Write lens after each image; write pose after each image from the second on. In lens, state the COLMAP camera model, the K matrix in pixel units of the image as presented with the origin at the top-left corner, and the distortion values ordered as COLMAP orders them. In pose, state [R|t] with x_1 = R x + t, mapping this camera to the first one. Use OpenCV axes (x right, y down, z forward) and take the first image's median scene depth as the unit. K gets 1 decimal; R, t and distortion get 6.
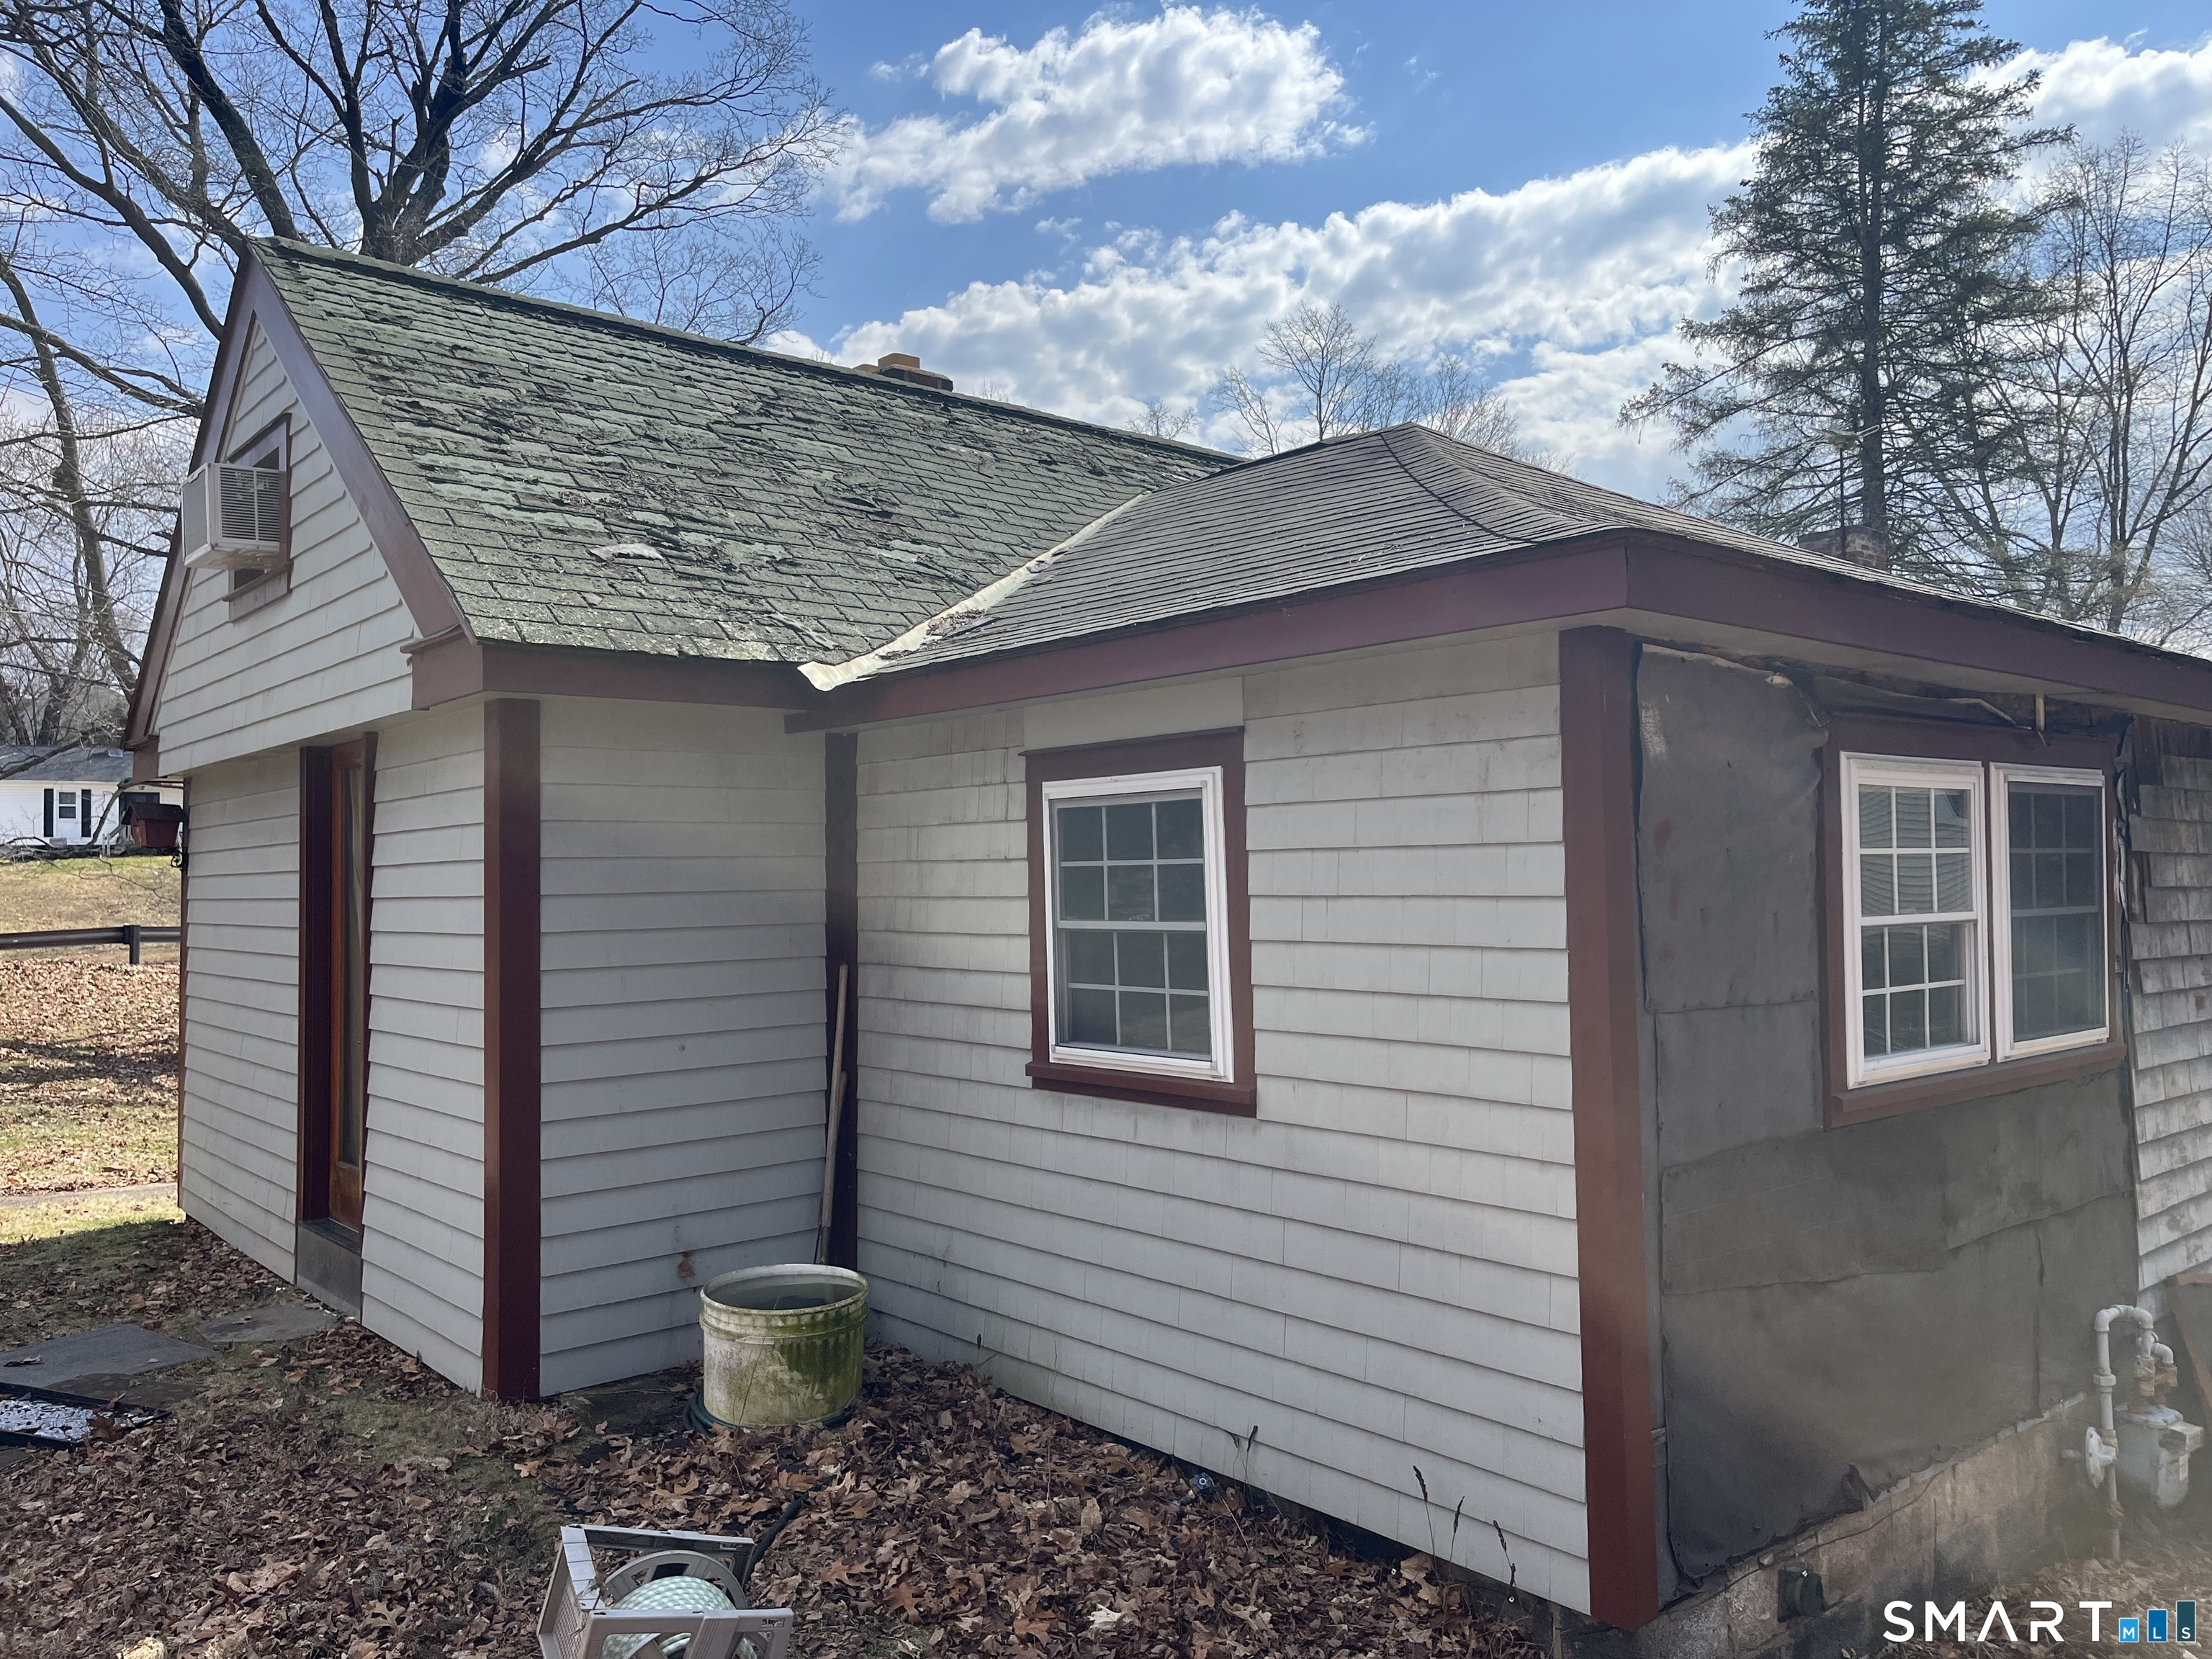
lens RADIAL K [[1663.1, 0, 1110.4], [0, 1663.1, 824.2], [0, 0, 1]] dist [0.063820, -0.093209]
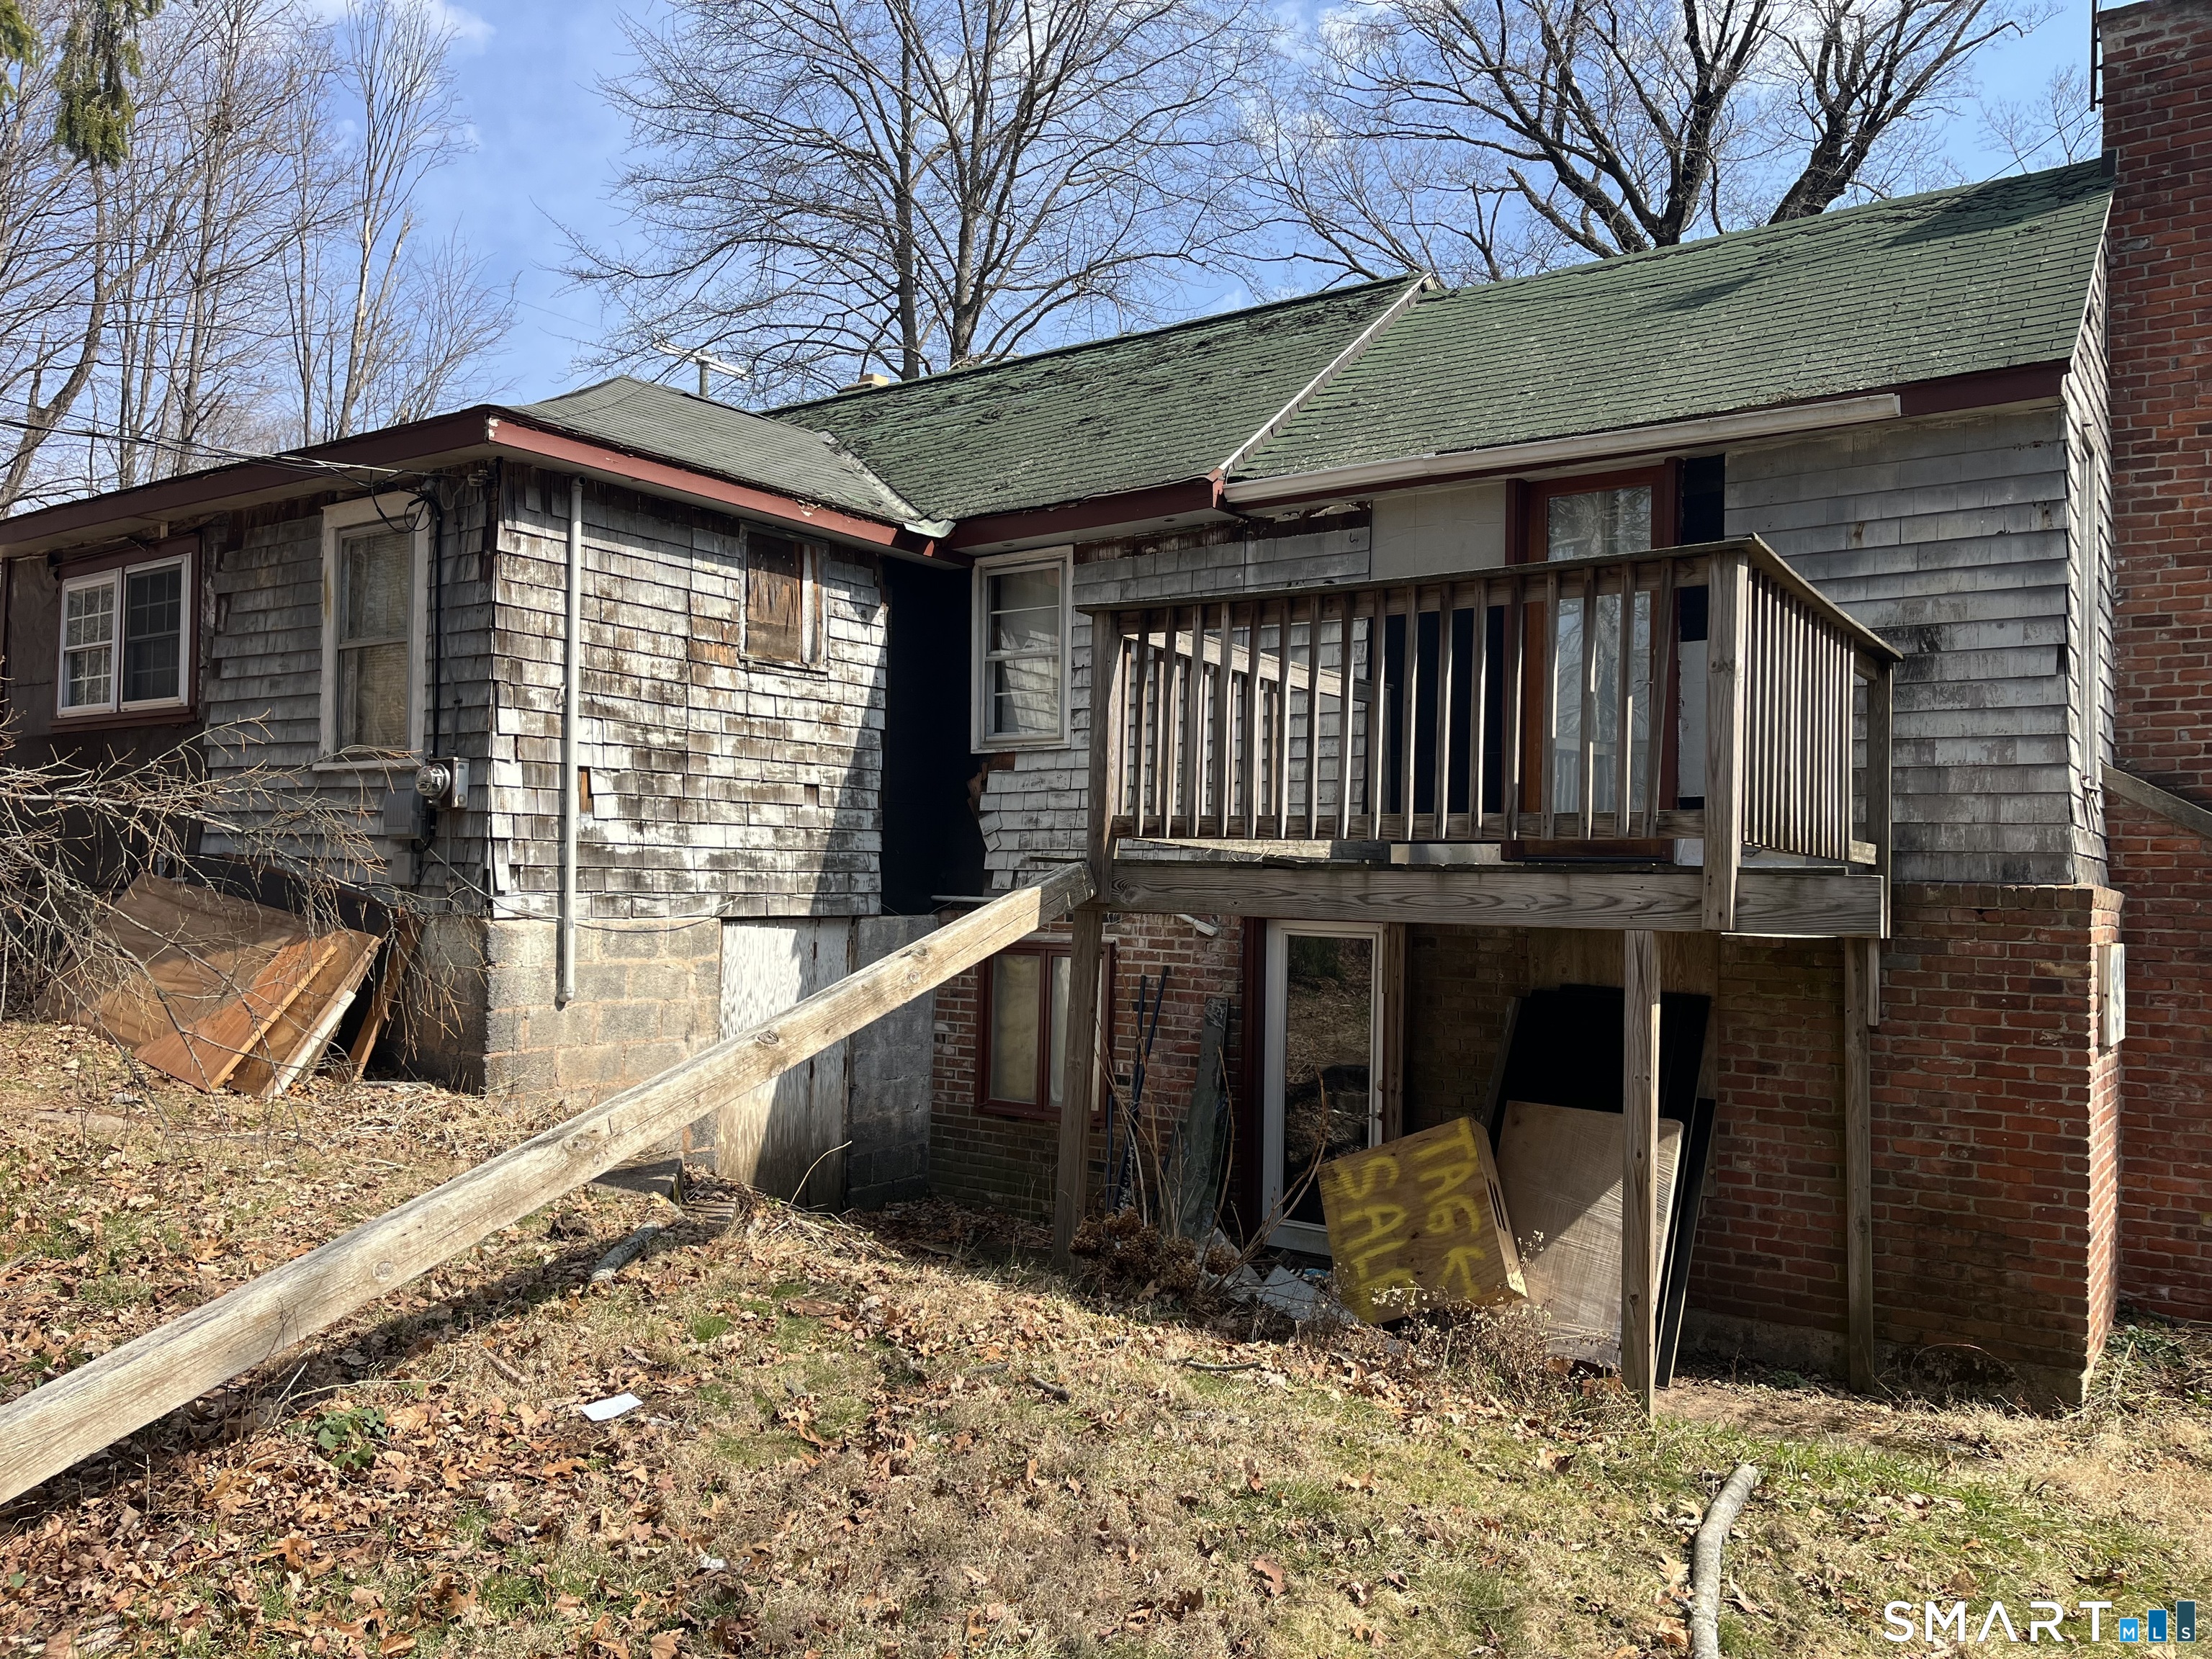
lens RADIAL K [[1663.1, 0, 1103.3], [0, 1663.1, 829.6], [0, 0, 1]] dist [0.063820, -0.093209]
pose [[0.238613, -0.004638, -0.971104, 2.407866], [0.014268, 0.999897, -0.001270, 0.261511], [0.971010, -0.013553, 0.238655, 1.430916]]
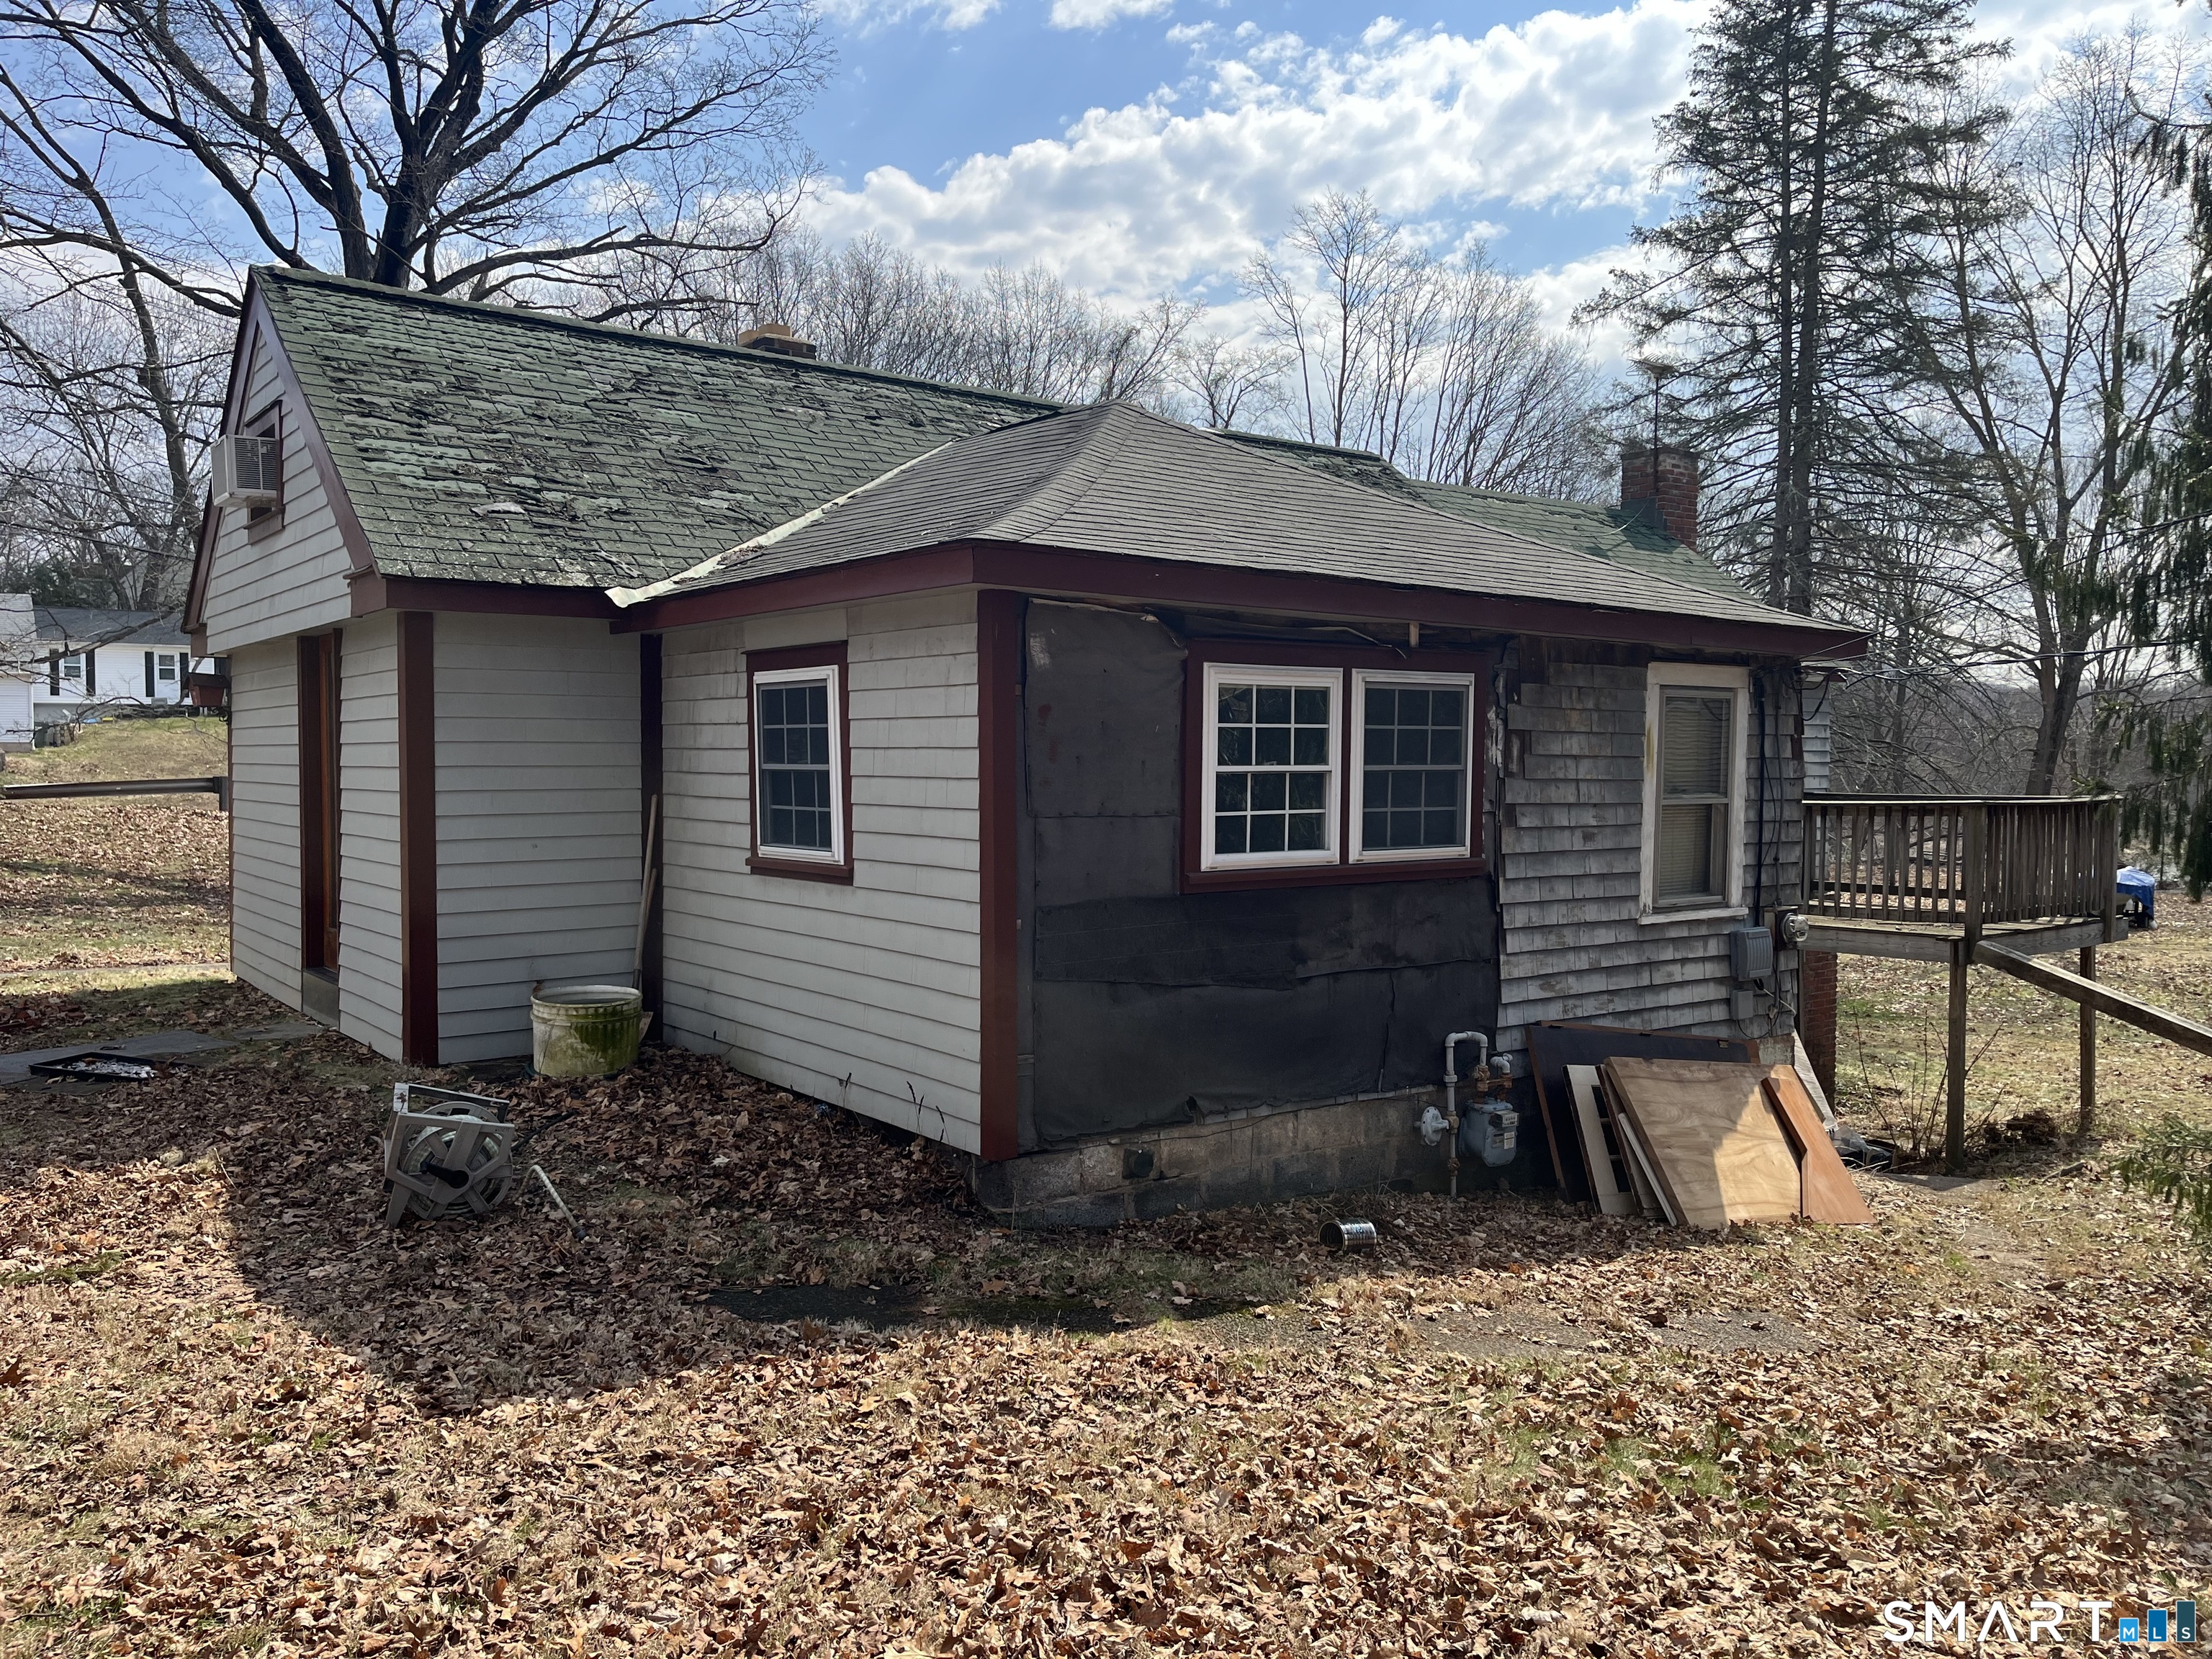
lens RADIAL K [[1663.1, 0, 1092.9], [0, 1663.1, 825.6], [0, 0, 1]] dist [0.063820, -0.093209]
pose [[0.998357, 0.018355, -0.054282, 0.320599], [-0.014204, 0.997015, 0.075894, -0.005206], [0.055513, -0.074999, 0.995637, -0.459274]]
